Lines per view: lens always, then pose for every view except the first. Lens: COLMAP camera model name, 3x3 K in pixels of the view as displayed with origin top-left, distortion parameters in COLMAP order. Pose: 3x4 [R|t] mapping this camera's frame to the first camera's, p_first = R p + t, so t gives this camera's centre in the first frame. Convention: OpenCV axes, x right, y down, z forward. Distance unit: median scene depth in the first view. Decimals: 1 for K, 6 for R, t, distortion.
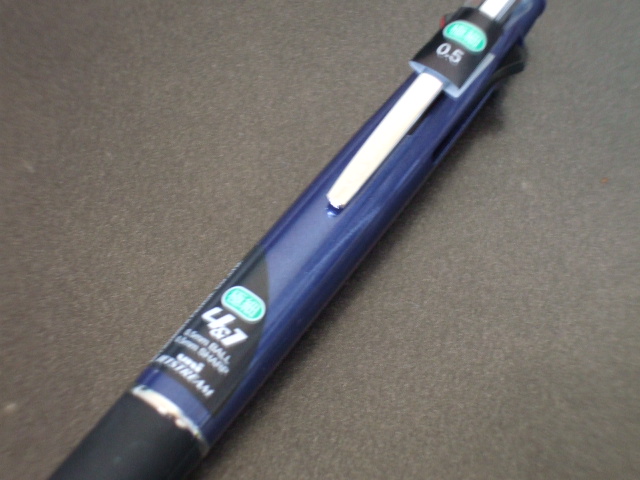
lens RADIAL K [[1314.3, 0, 324.5], [0, 1314.3, 242.1], [0, 0, 1]] dist [0.163454, 0.000000]
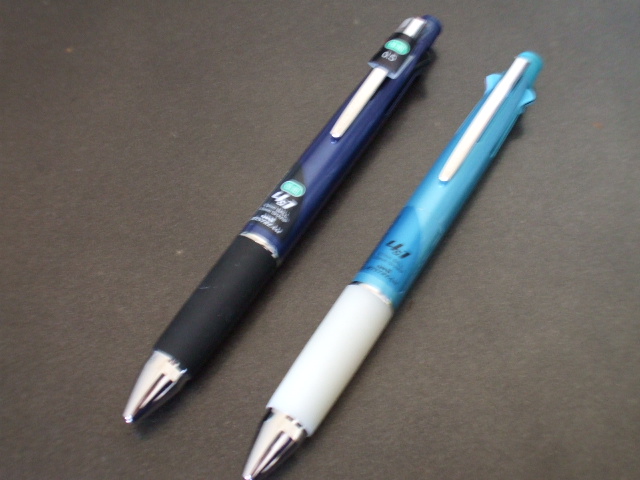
lens RADIAL K [[1051.9, 0, 315.4], [0, 1051.9, 239.3], [0, 0, 1]] dist [0.028074, 0.000000]
pose [[0.996758, -0.075877, -0.026754, 0.008851], [0.075739, 0.997109, -0.006115, 0.128030], [0.027140, 0.004069, 0.999623, -0.550811]]
